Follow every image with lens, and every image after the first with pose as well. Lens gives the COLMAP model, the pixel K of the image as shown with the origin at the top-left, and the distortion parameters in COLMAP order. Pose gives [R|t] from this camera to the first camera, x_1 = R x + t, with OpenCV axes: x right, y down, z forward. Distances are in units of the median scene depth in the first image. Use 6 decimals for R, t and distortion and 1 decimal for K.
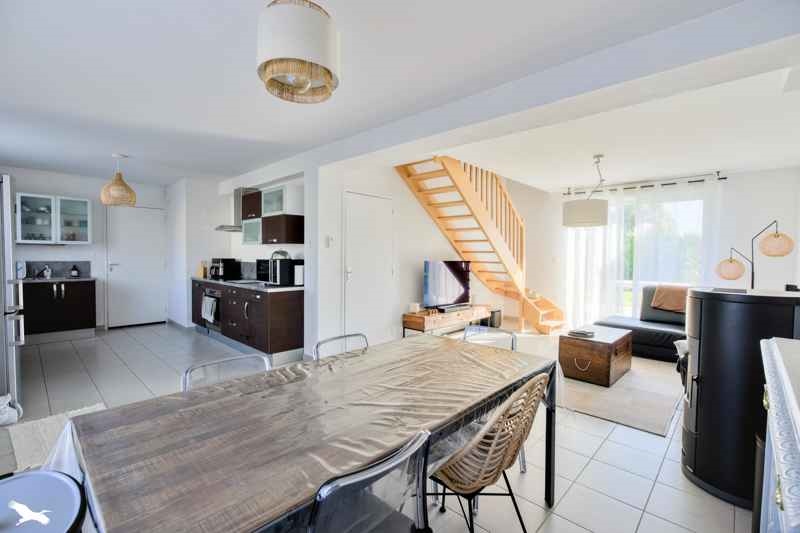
lens RADIAL K [[361.3, 0, 398.1], [0, 361.3, 266.5], [0, 0, 1]] dist [-0.015608, -0.000455]
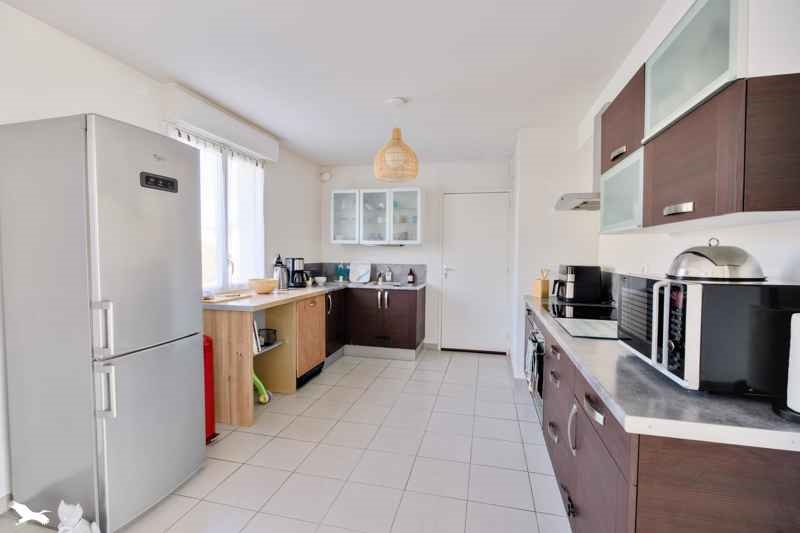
lens RADIAL K [[361.3, 0, 398.1], [0, 361.3, 266.5], [0, 0, 1]] dist [-0.015608, -0.000455]
pose [[0.495752, 0.027156, -0.868039, -0.189741], [-0.031345, 0.999419, 0.013365, -0.022454], [0.867898, 0.020583, 0.496316, 0.599529]]
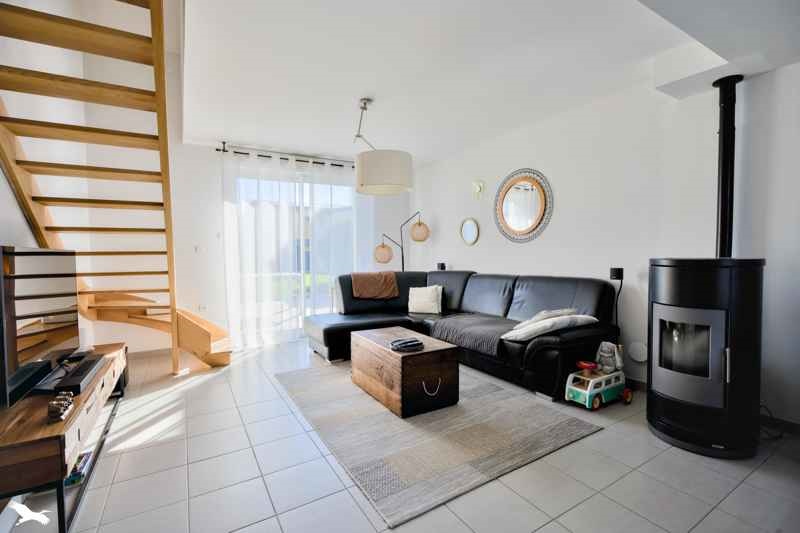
lens RADIAL K [[361.3, 0, 398.1], [0, 361.3, 266.5], [0, 0, 1]] dist [-0.015608, -0.000455]
pose [[0.268332, -0.046332, 0.962212, -0.044425], [0.047897, 0.998249, 0.034710, 0.003426], [-0.962135, 0.036774, 0.270081, 0.217876]]
